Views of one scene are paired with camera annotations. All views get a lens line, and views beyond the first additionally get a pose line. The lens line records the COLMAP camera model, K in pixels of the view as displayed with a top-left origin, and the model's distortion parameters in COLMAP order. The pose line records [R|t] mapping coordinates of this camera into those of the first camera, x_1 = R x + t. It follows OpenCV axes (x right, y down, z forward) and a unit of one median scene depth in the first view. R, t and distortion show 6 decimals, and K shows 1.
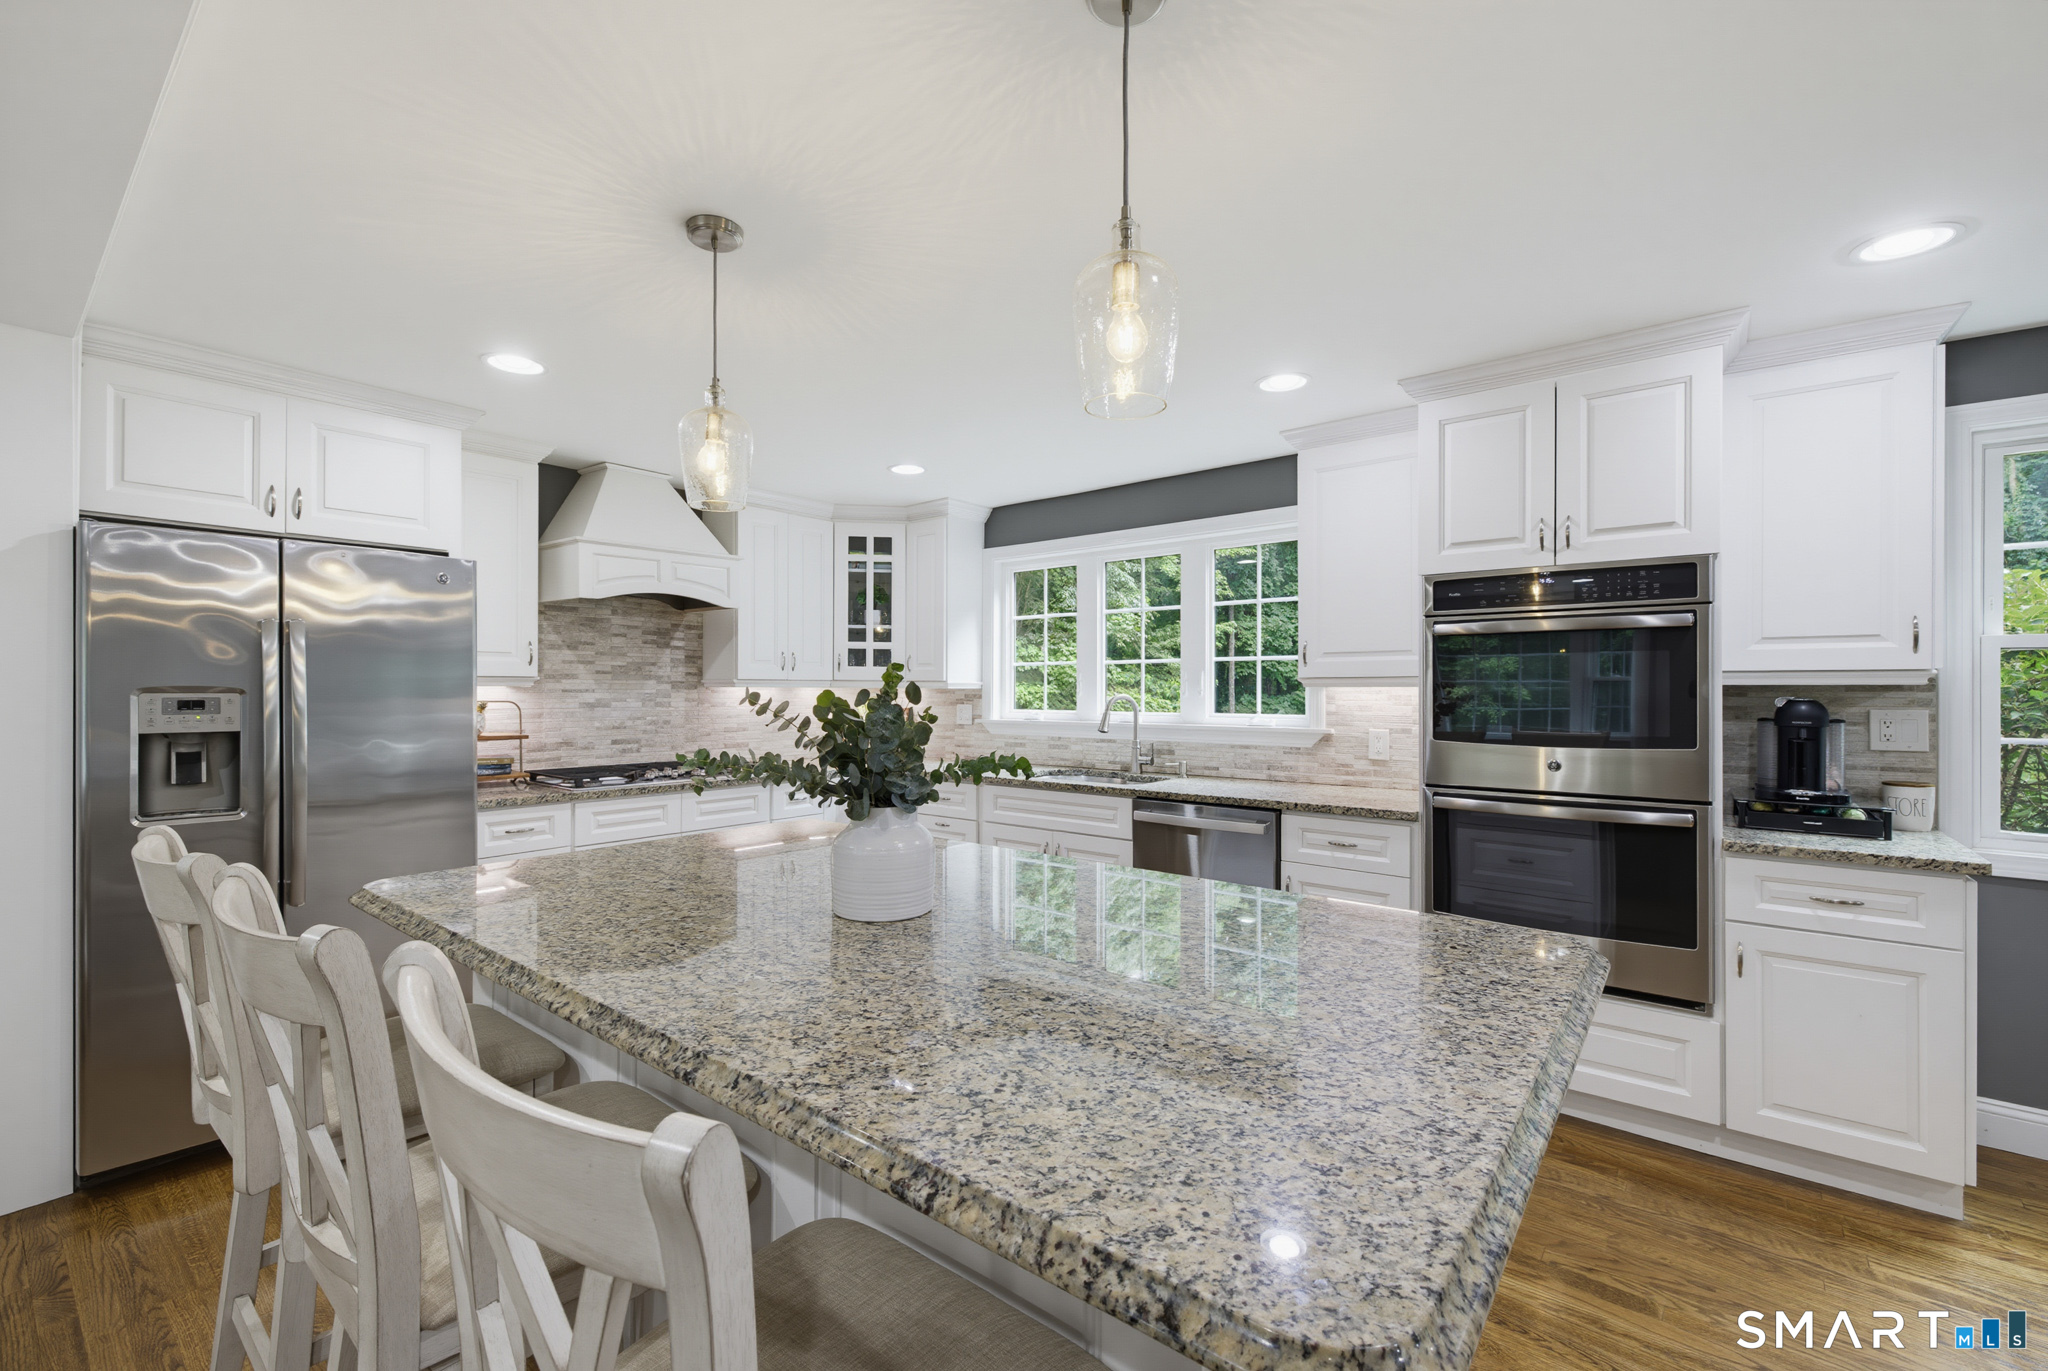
lens RADIAL K [[846.4, 0, 1024.3], [0, 846.4, 689.3], [0, 0, 1]] dist [0.007156, -0.002221]
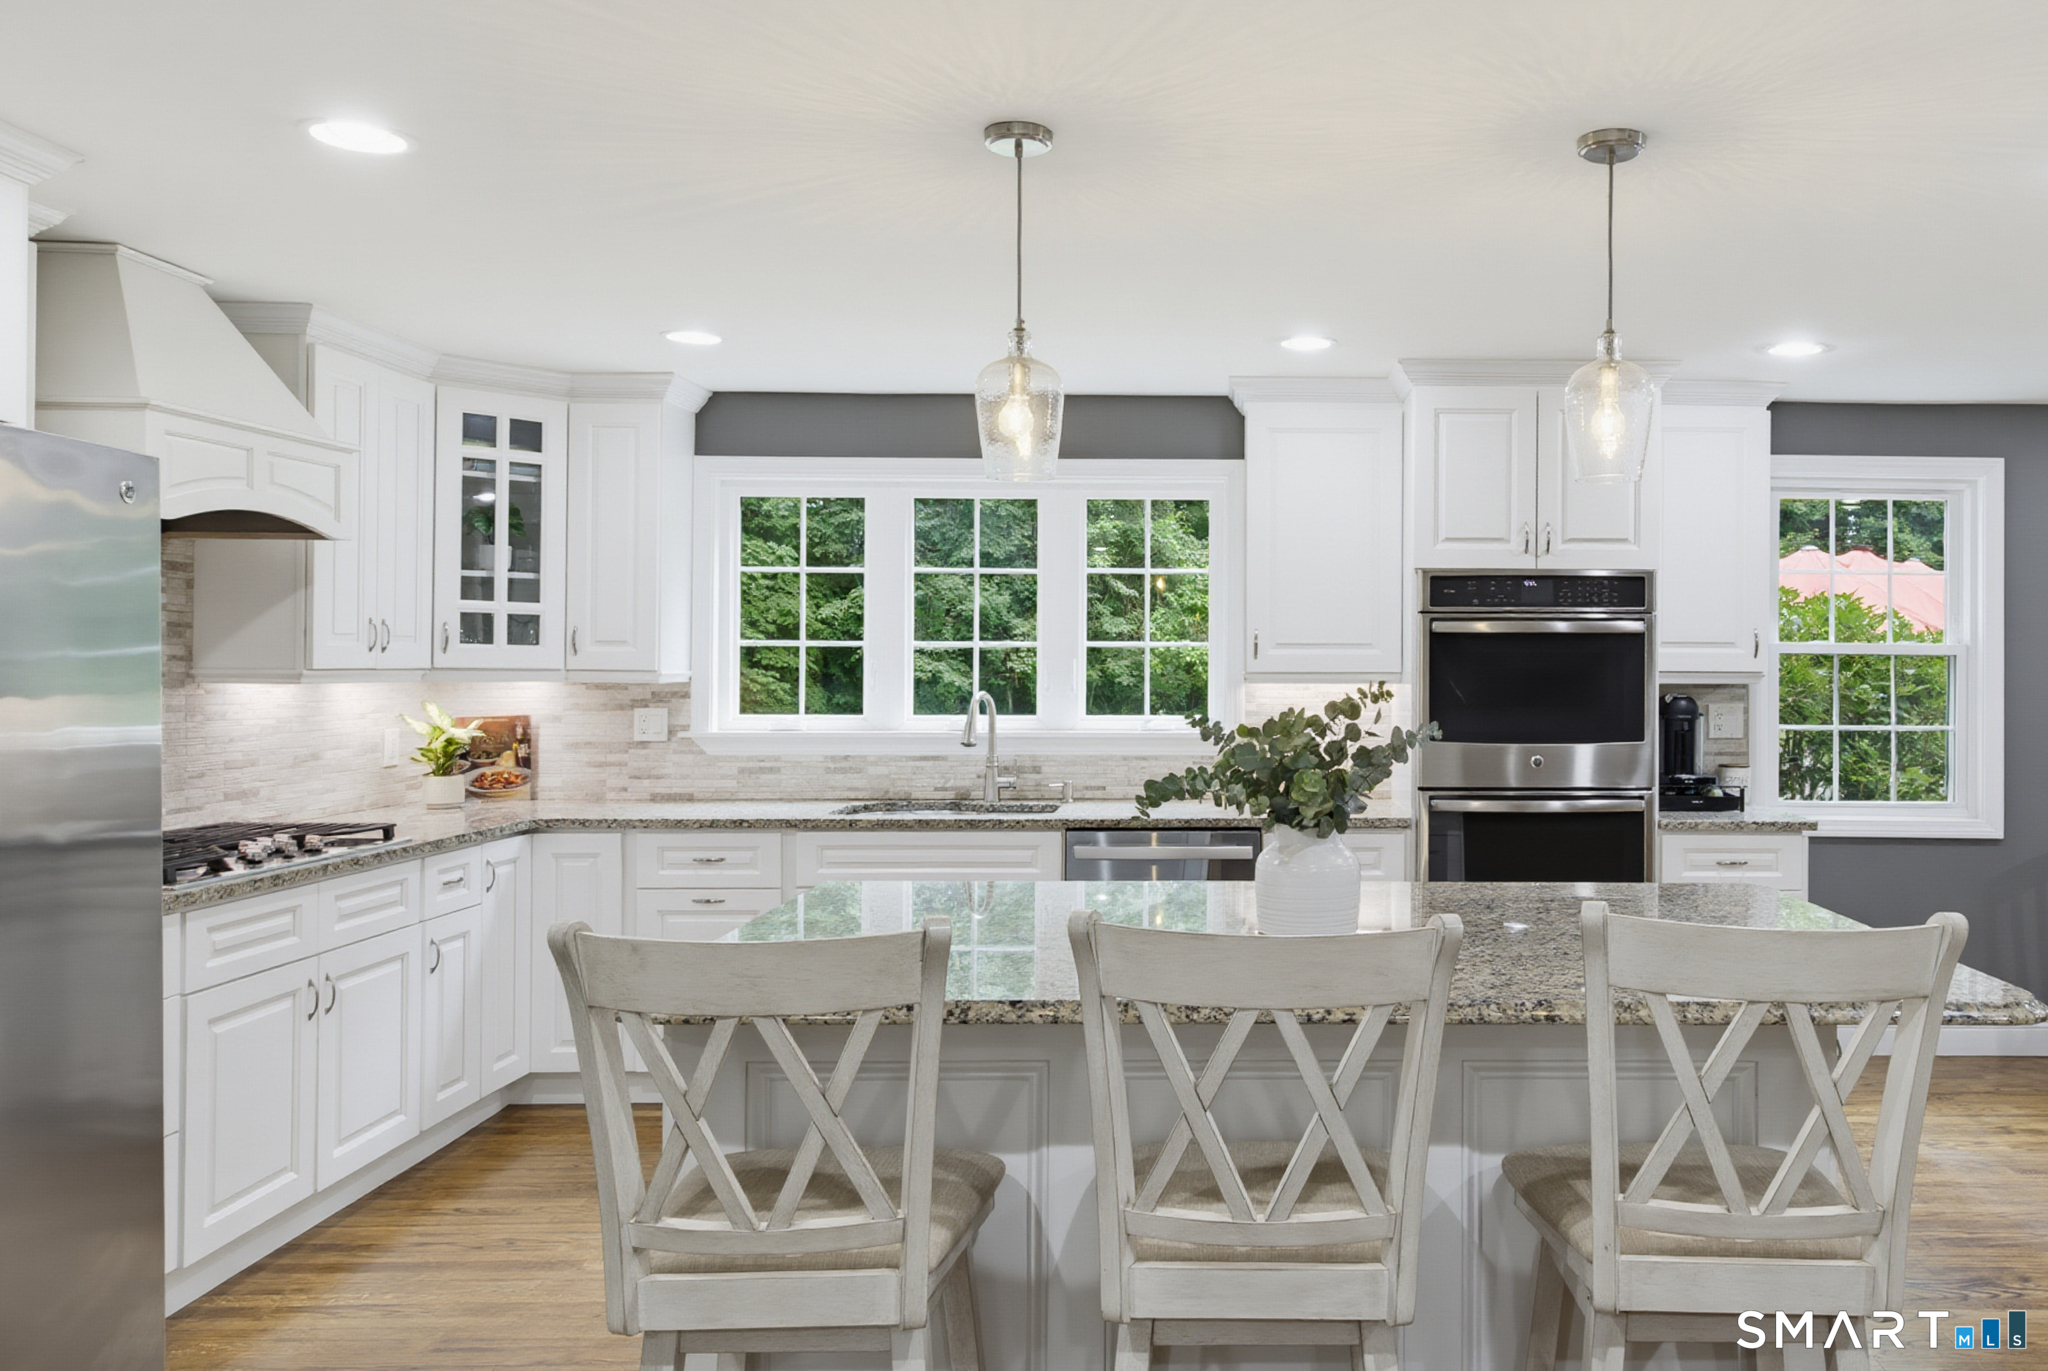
lens RADIAL K [[1469.7, 0, 1246.4], [0, 1469.7, 661.2], [0, 0, 1]] dist [0.018265, -0.017613]
pose [[0.771765, 0.004328, 0.635893, -0.562871], [-0.003500, 0.999991, -0.002558, -0.019623], [-0.635898, -0.000251, 0.771773, -0.113961]]
